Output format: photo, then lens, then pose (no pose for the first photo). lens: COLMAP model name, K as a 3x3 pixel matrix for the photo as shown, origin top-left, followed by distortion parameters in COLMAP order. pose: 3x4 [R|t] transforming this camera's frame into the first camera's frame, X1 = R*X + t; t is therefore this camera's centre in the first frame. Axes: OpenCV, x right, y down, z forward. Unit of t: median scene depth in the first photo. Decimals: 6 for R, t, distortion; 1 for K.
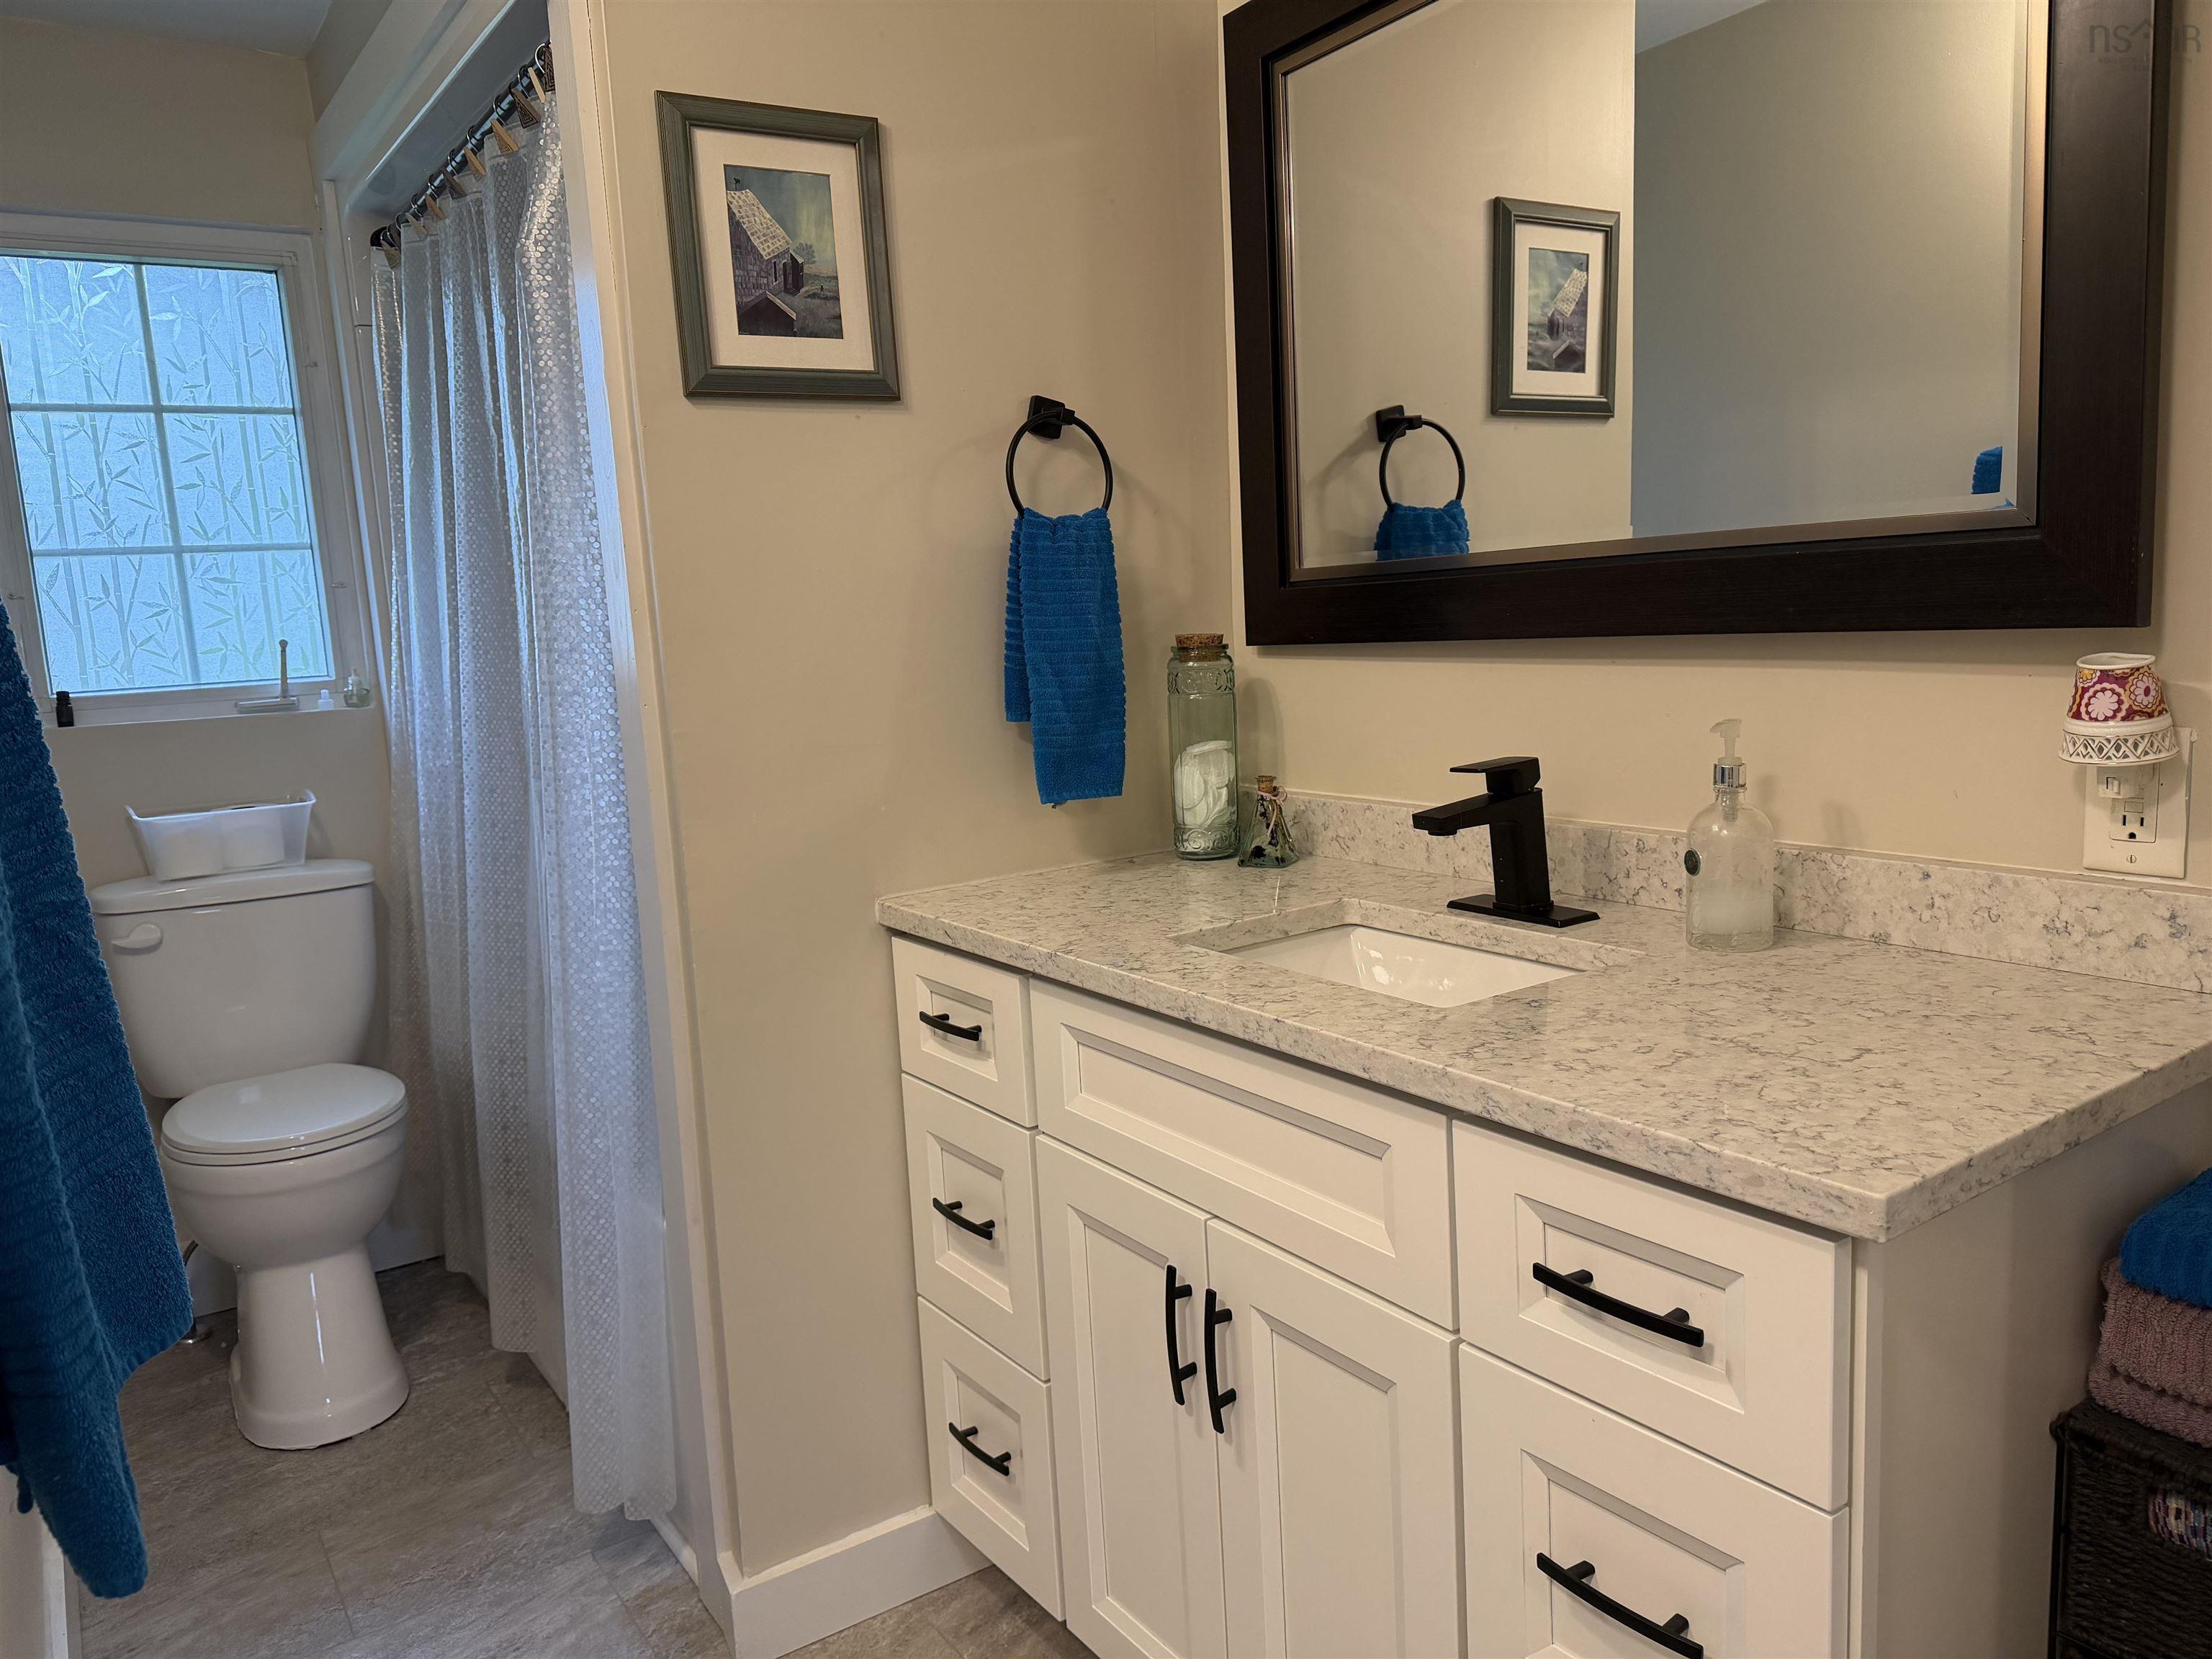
lens RADIAL K [[1549.2, 0, 1109.0], [0, 1549.2, 825.1], [0, 0, 1]] dist [0.075323, -0.087164]
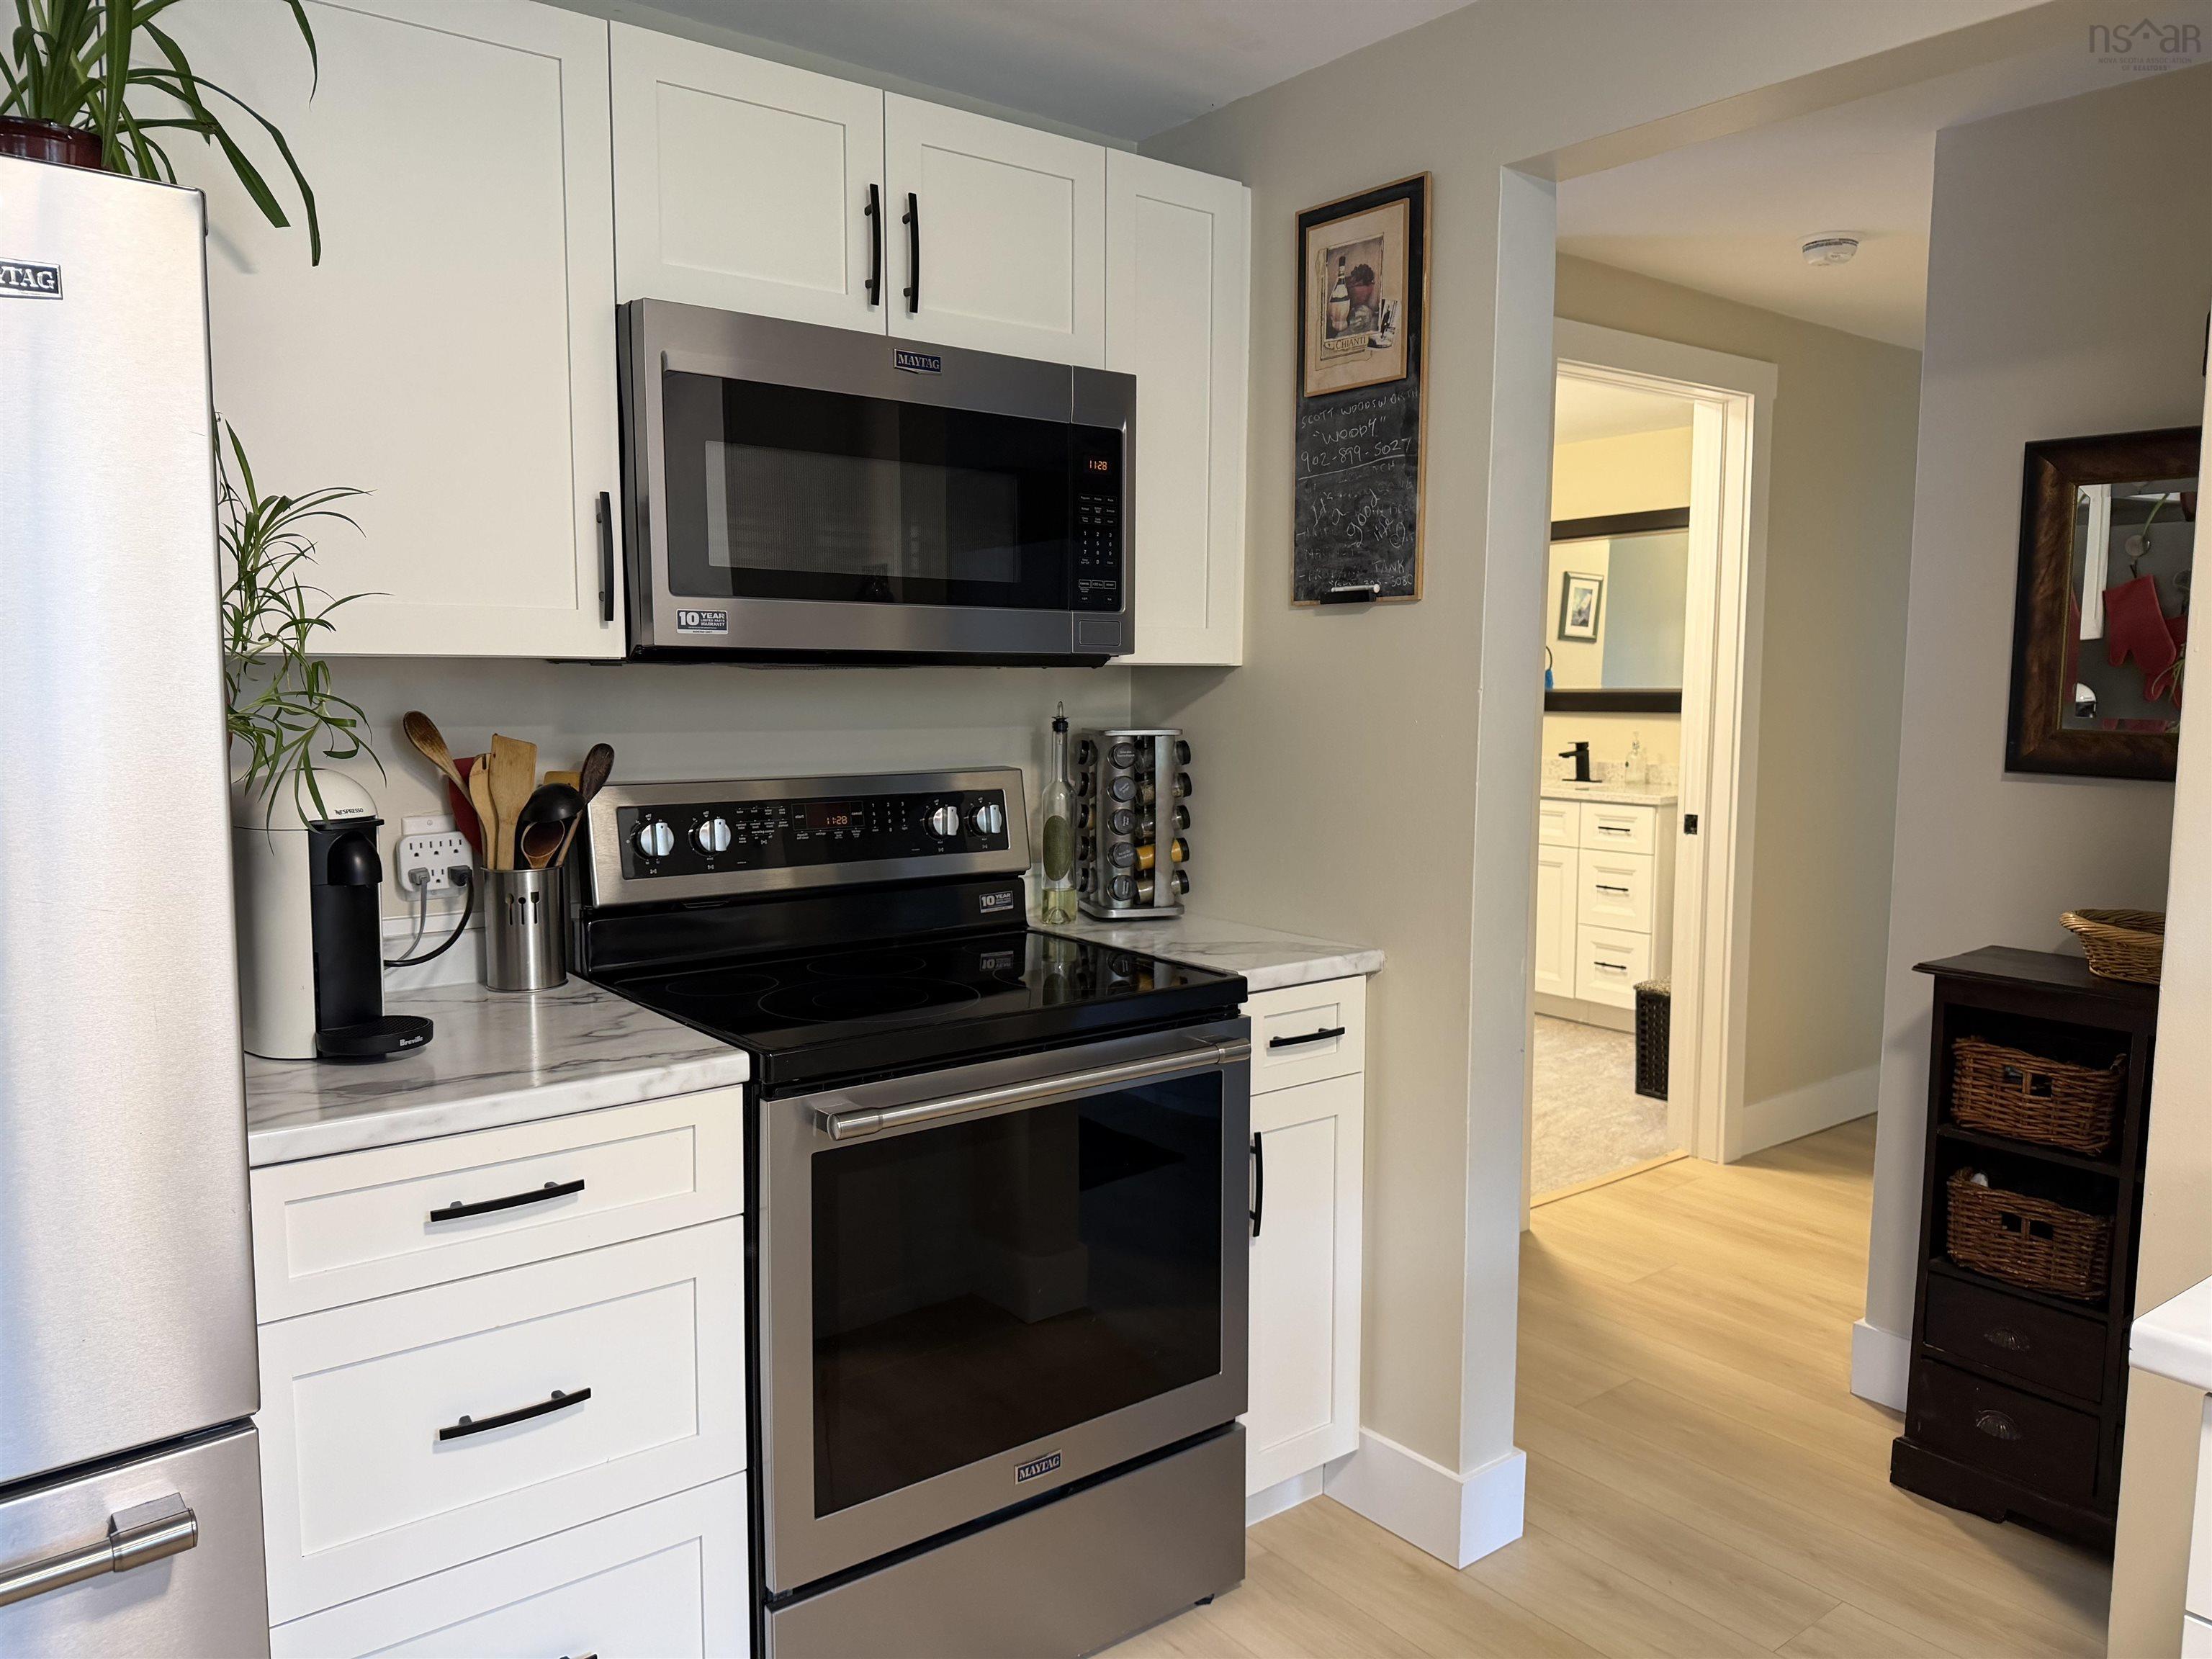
lens RADIAL K [[1561.6, 0, 1106.0], [0, 1561.6, 829.5], [0, 0, 1]] dist [0.213646, -0.484191]
pose [[0.996141, 0.053682, 0.069441, -1.159668], [-0.050047, 0.997336, -0.053069, 0.435424], [-0.072104, 0.049389, 0.996174, -2.787198]]
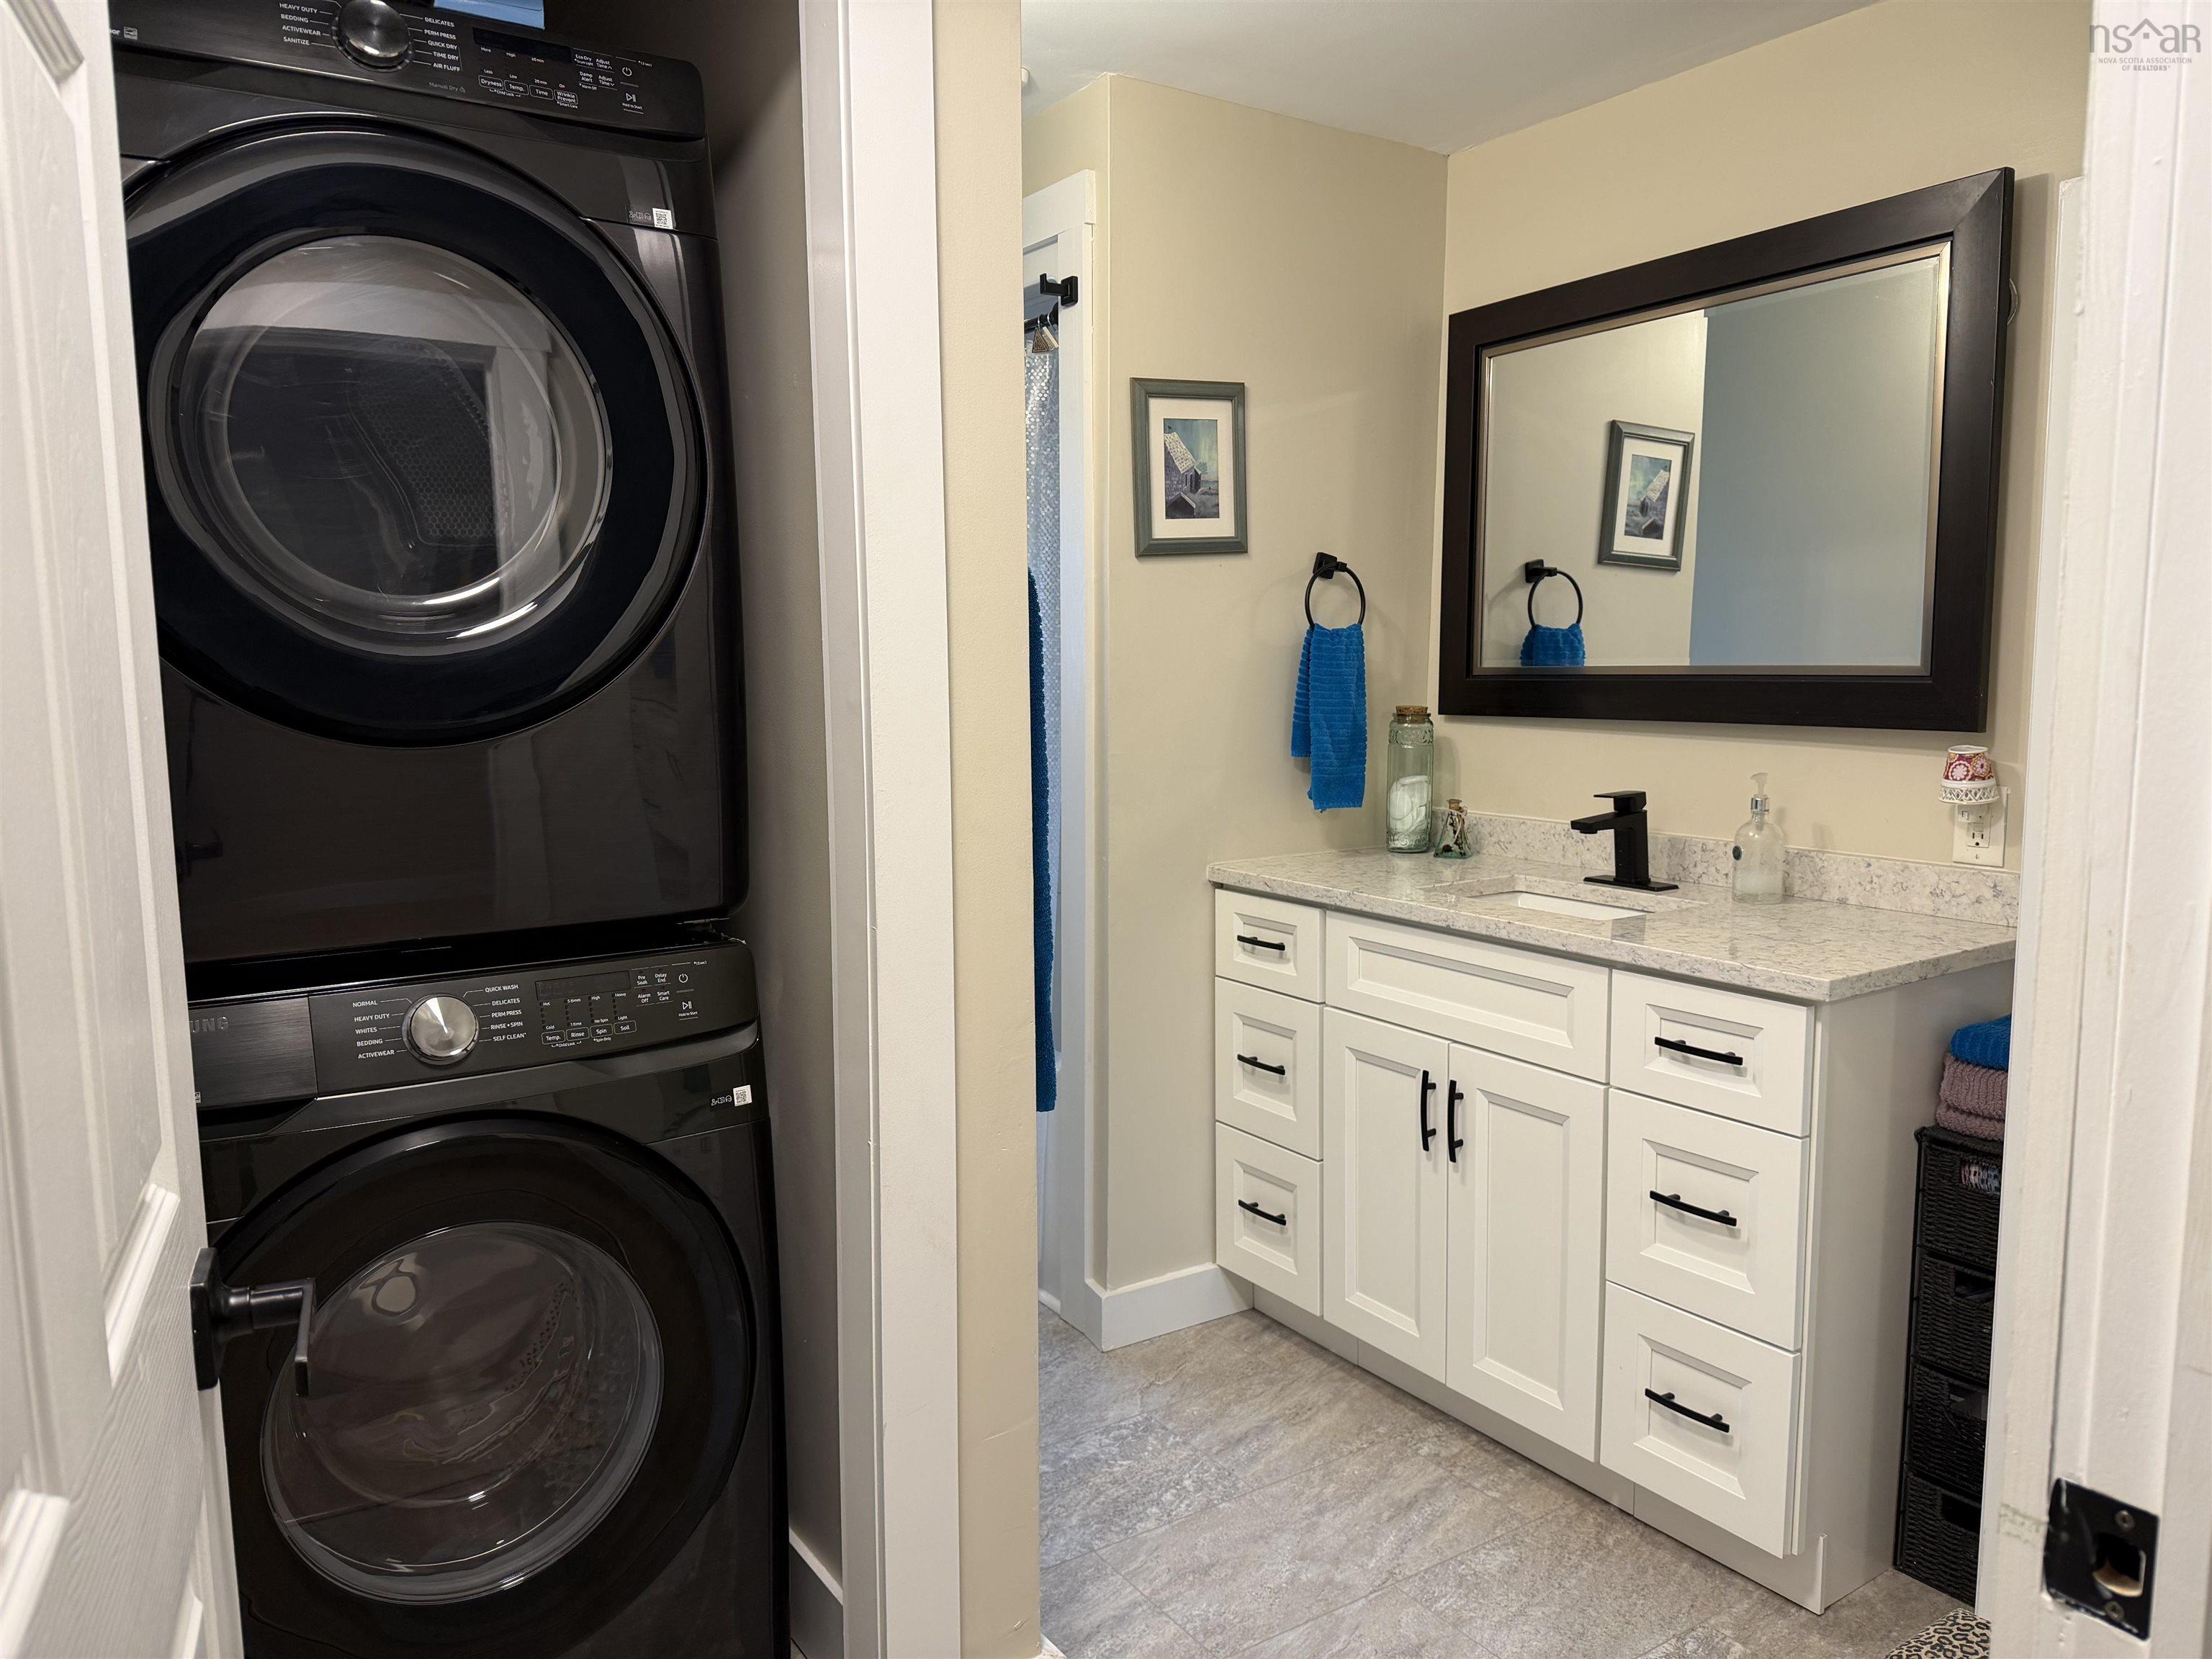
lens RADIAL K [[1548.5, 0, 1106.0], [0, 1548.5, 829.5], [0, 0, 1]] dist [0.134949, -0.230840]
pose [[0.998840, 0.047980, -0.003984, -0.284276], [-0.048076, 0.998417, -0.029204, 0.071744], [0.002577, 0.029362, 0.999566, -0.663926]]
